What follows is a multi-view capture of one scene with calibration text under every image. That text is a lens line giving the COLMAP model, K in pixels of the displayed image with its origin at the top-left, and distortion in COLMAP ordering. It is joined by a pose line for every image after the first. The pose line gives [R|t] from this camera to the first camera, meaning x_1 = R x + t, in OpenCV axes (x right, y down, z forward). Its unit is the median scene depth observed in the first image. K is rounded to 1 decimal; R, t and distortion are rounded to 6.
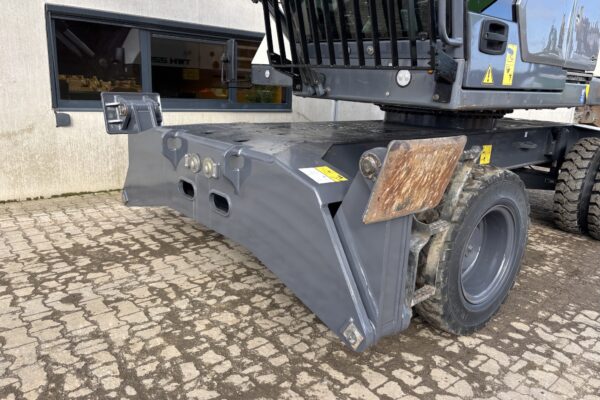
lens RADIAL K [[453.0, 0, 303.6], [0, 453.0, 201.1], [0, 0, 1]] dist [0.002072, 0.000917]
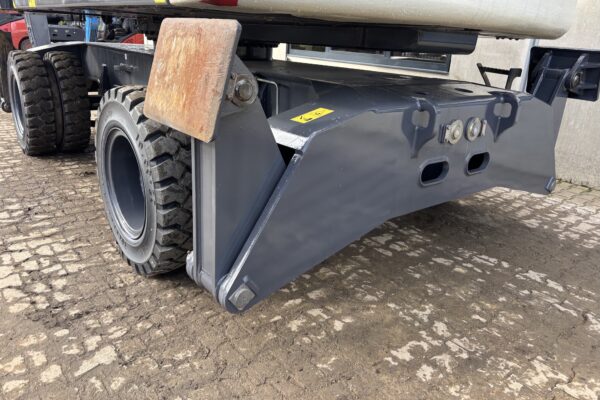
lens RADIAL K [[453.0, 0, 303.6], [0, 453.0, 201.1], [0, 0, 1]] dist [0.002072, 0.000917]
pose [[-0.042964, 0.280909, -0.958772, 1.993476], [-0.311031, 0.908208, 0.280032, -0.338321], [0.949428, 0.310239, 0.048351, 1.931120]]
